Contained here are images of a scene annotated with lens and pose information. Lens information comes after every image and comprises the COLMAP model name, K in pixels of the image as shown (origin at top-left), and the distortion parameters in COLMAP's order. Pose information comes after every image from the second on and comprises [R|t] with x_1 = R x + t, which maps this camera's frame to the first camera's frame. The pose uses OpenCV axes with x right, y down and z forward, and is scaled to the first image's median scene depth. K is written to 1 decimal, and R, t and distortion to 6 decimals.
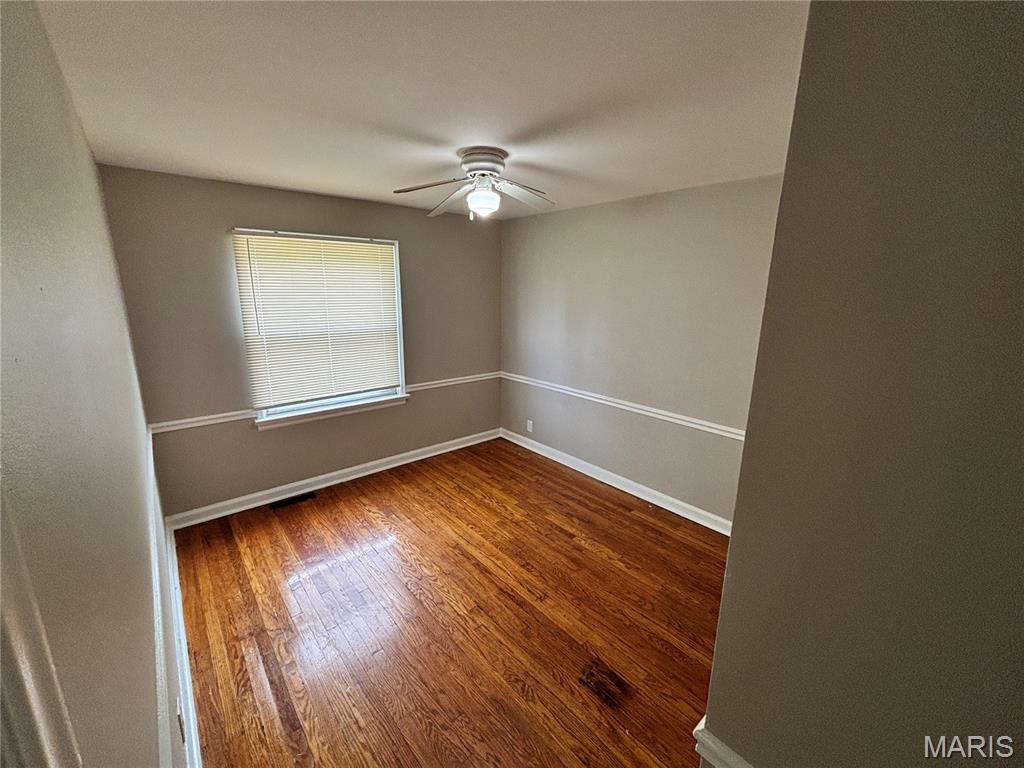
lens RADIAL K [[416.6, 0, 518.6], [0, 416.6, 380.6], [0, 0, 1]] dist [0.000852, 0.000427]
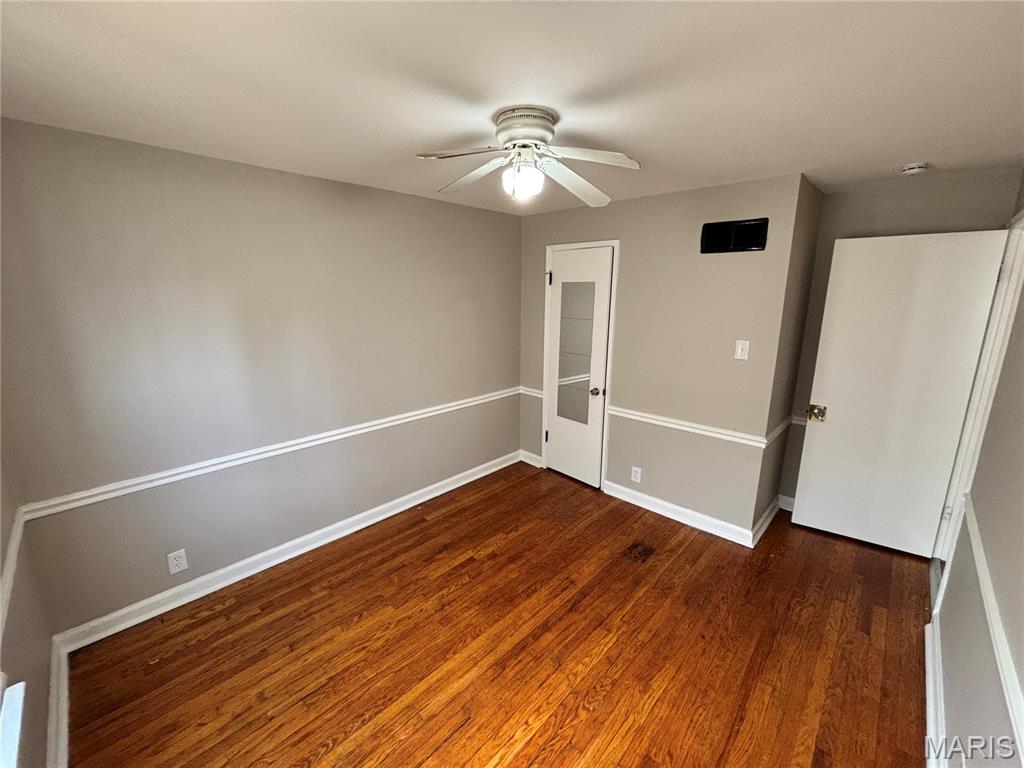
lens RADIAL K [[416.6, 0, 521.3], [0, 416.6, 378.6], [0, 0, 1]] dist [0.000852, 0.000427]
pose [[-0.082583, -0.229225, 0.969864, -0.648152], [0.223843, 0.944055, 0.242185, -0.187989], [-0.971120, 0.237098, -0.026653, 0.798548]]
